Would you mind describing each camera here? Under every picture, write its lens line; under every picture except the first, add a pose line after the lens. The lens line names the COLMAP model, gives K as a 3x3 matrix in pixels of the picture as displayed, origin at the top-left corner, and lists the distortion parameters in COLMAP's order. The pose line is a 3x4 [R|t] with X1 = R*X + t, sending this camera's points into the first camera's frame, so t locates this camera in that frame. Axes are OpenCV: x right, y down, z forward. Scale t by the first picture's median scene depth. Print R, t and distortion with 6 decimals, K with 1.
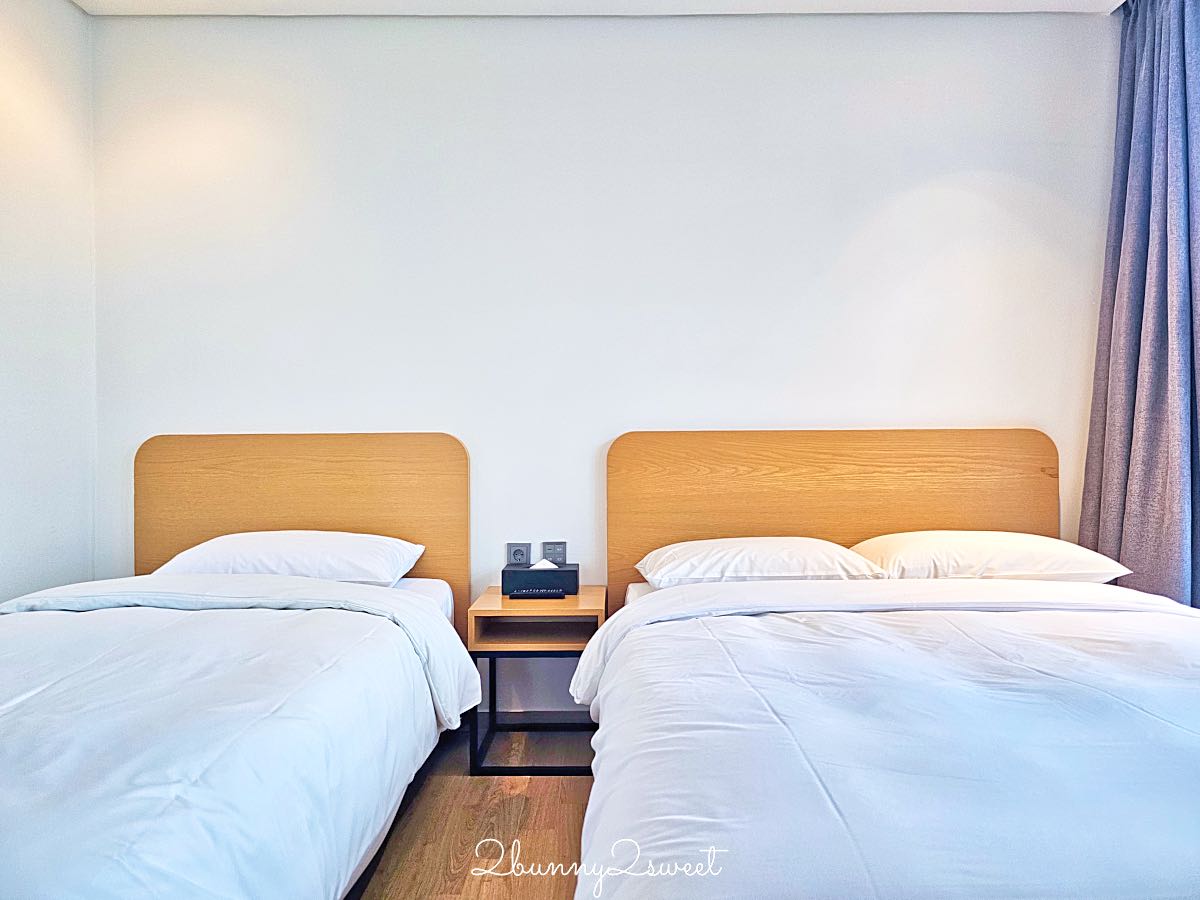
lens RADIAL K [[833.9, 0, 599.9], [0, 833.9, 429.4], [0, 0, 1]] dist [0.070561, -0.070133]
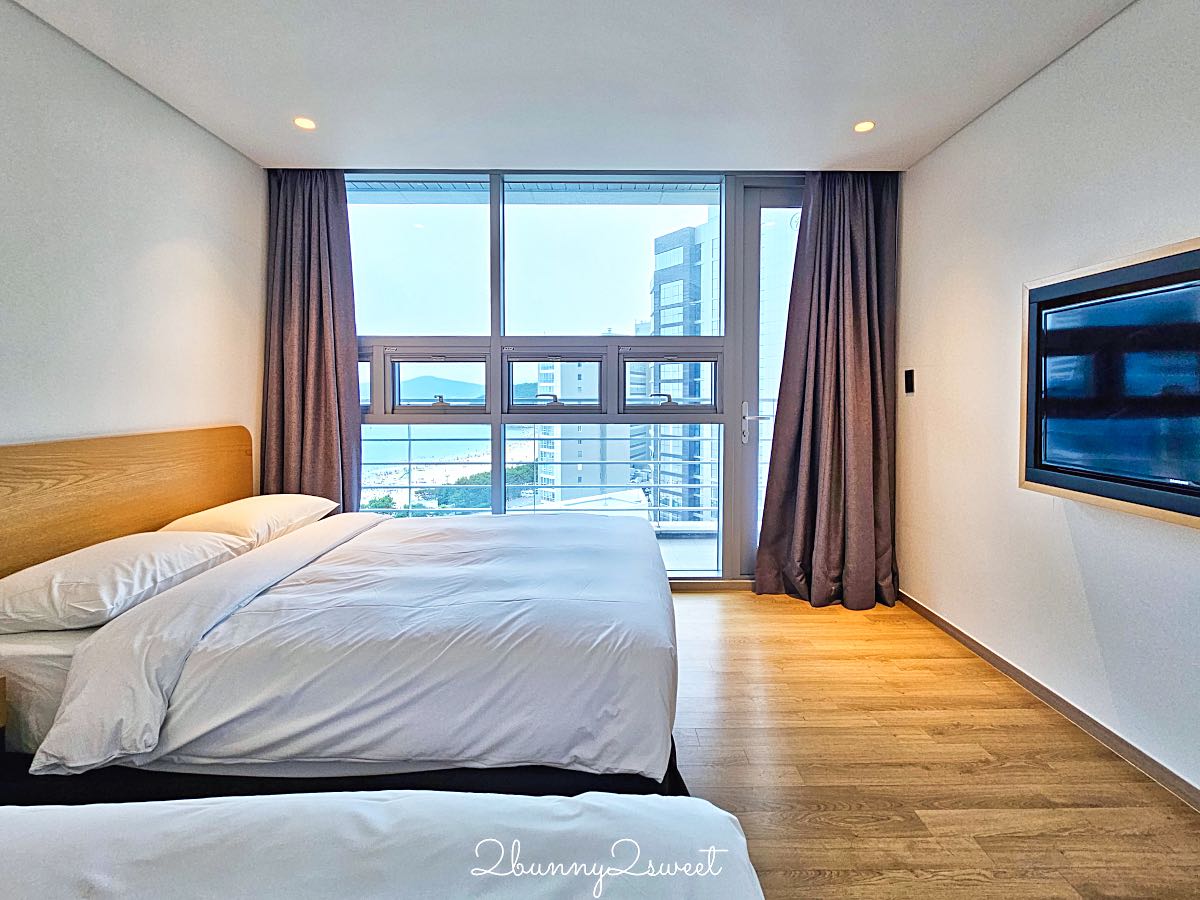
lens RADIAL K [[543.6, 0, 606.6], [0, 543.6, 400.9], [0, 0, 1]] dist [0.001408, 0.000232]
pose [[-0.011621, -0.008218, 0.999899, -0.548758], [-0.016002, 0.999840, 0.008031, -0.073645], [-0.999804, -0.015907, -0.011751, 0.416131]]
